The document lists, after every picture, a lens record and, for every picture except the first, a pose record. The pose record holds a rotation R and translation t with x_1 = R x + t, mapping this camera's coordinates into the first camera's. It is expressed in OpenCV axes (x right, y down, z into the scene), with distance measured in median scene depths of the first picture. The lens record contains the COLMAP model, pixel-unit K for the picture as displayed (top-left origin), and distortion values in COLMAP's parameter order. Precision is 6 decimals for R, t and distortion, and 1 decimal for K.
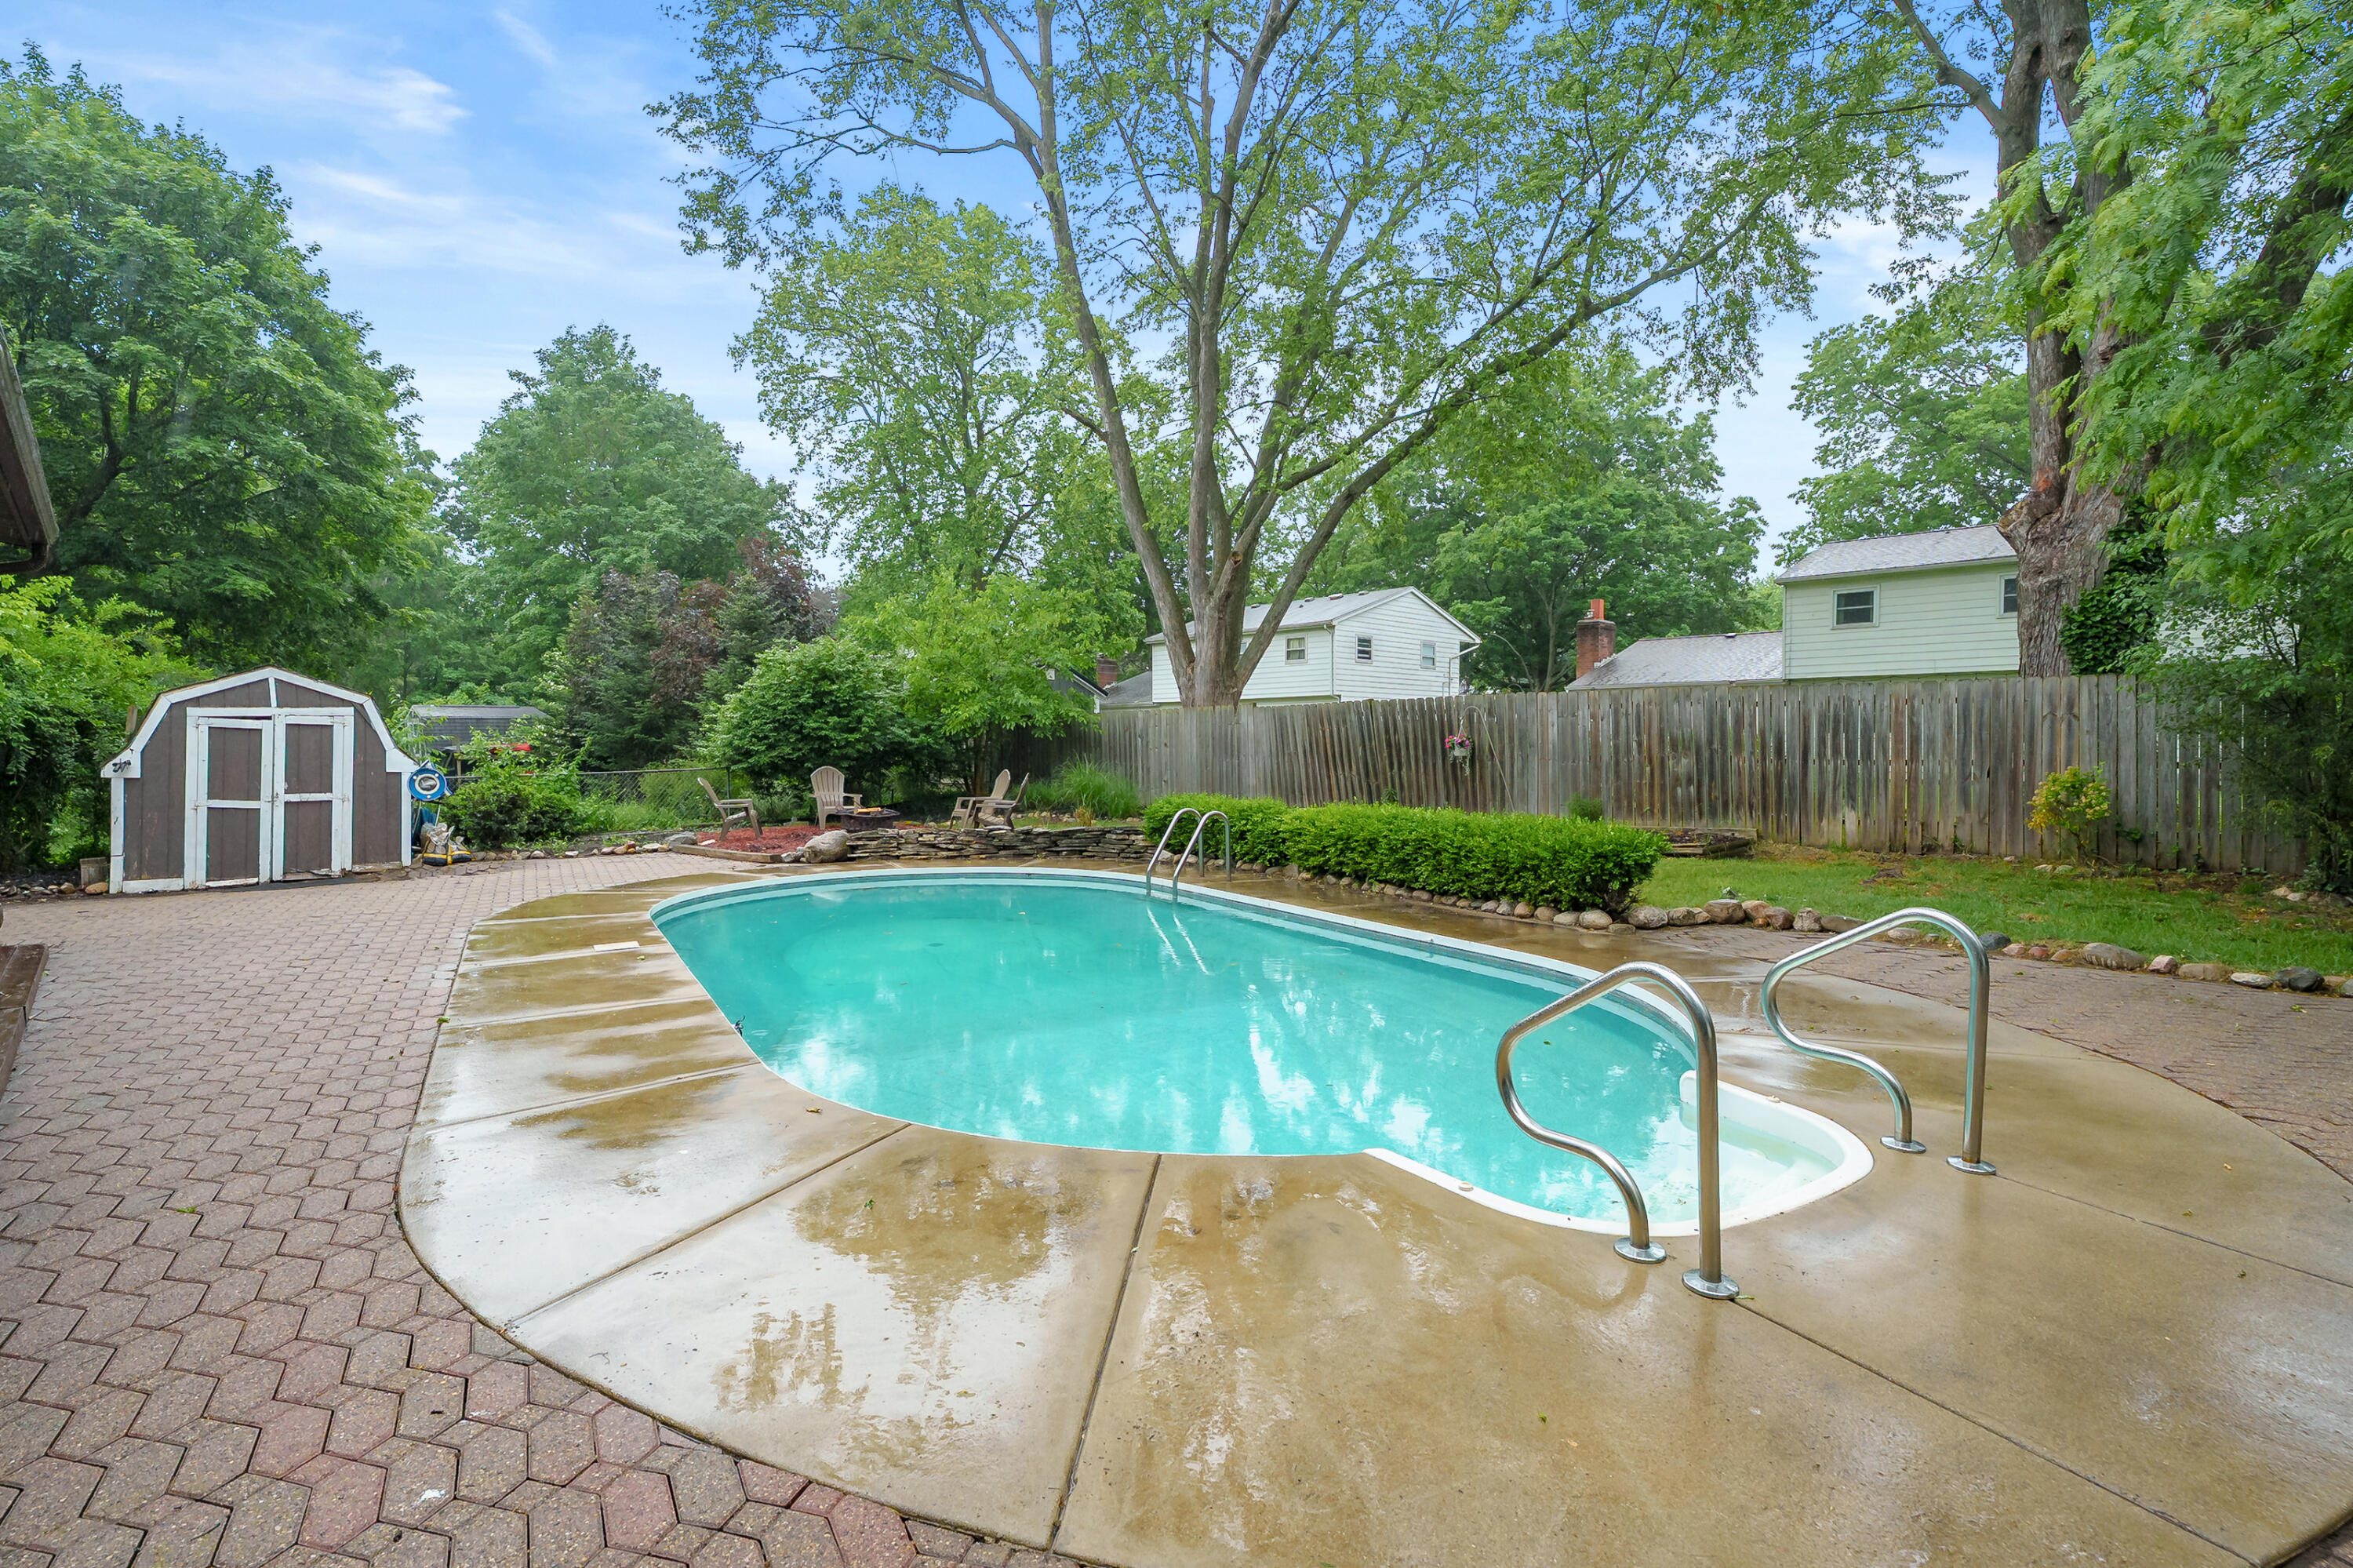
lens RADIAL K [[1130.8, 0, 1185.4], [0, 1130.8, 765.6], [0, 0, 1]] dist [-0.000173, -0.000213]
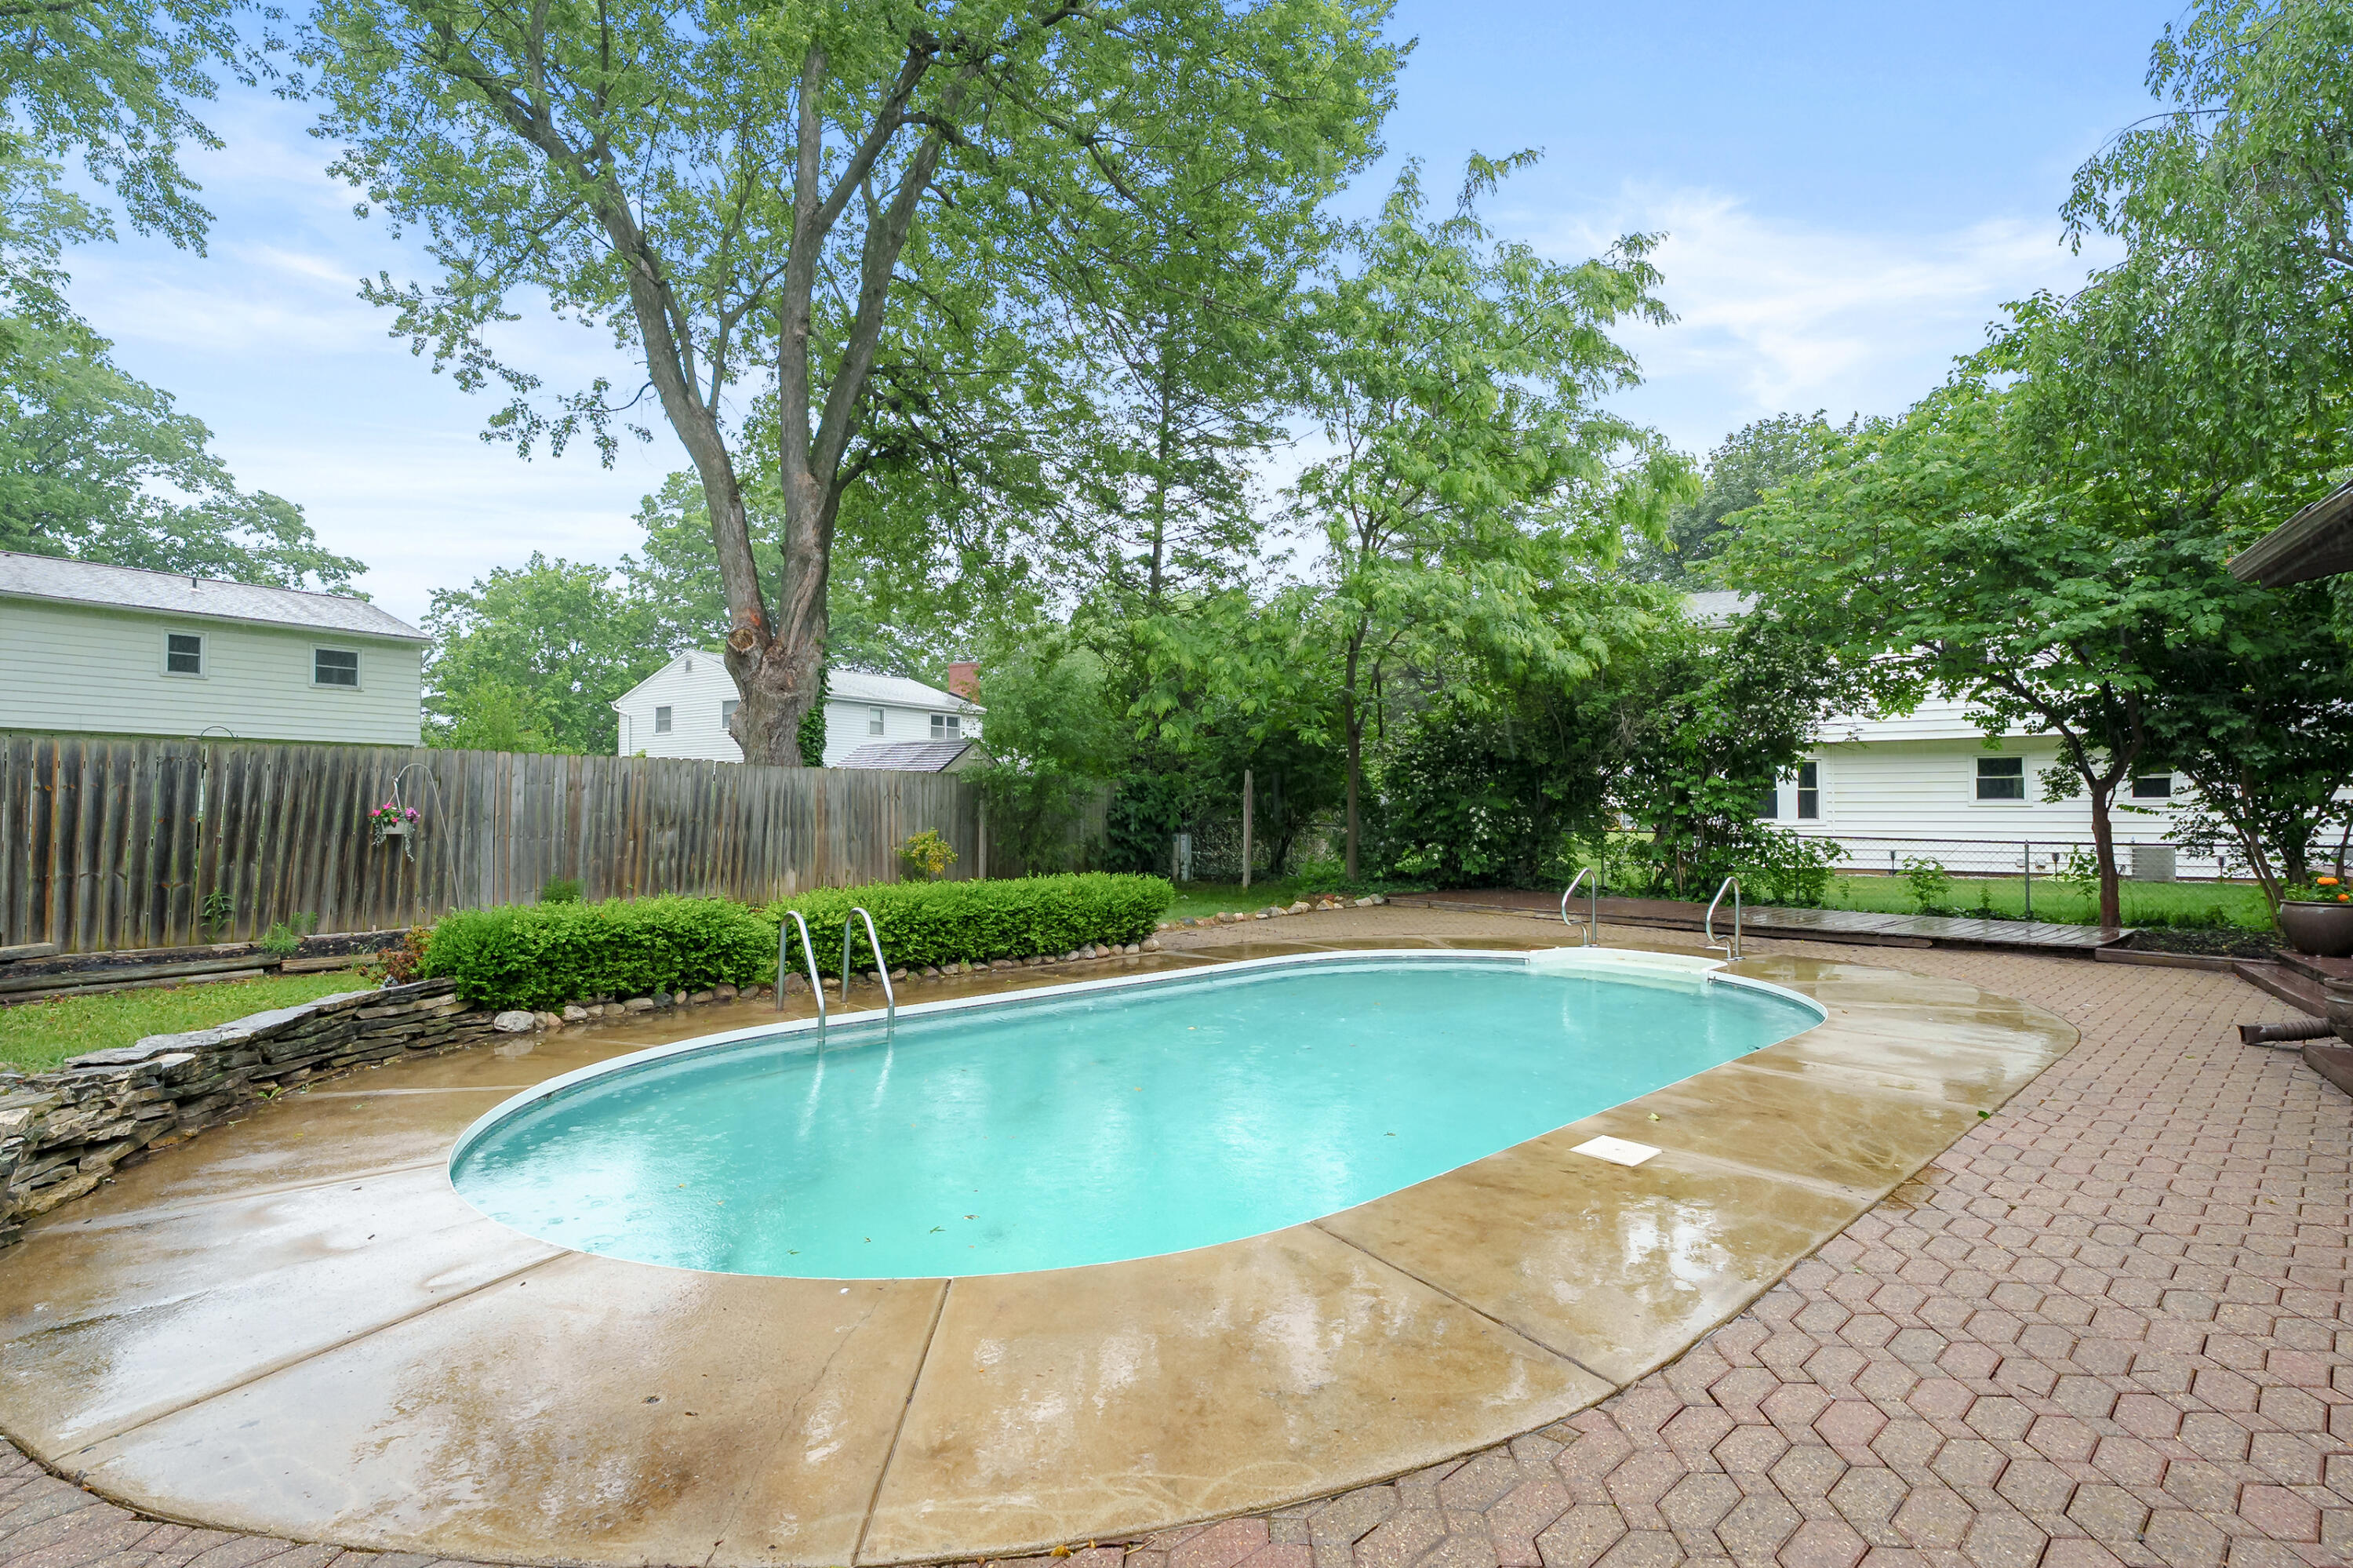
lens RADIAL K [[1130.8, 0, 1179.3], [0, 1130.8, 785.0], [0, 0, 1]] dist [-0.000173, -0.000213]
pose [[-0.196341, 0.033951, 0.979948, -0.703858], [0.013125, 0.999402, -0.031995, -0.010619], [-0.980448, 0.006579, -0.196669, 0.827222]]
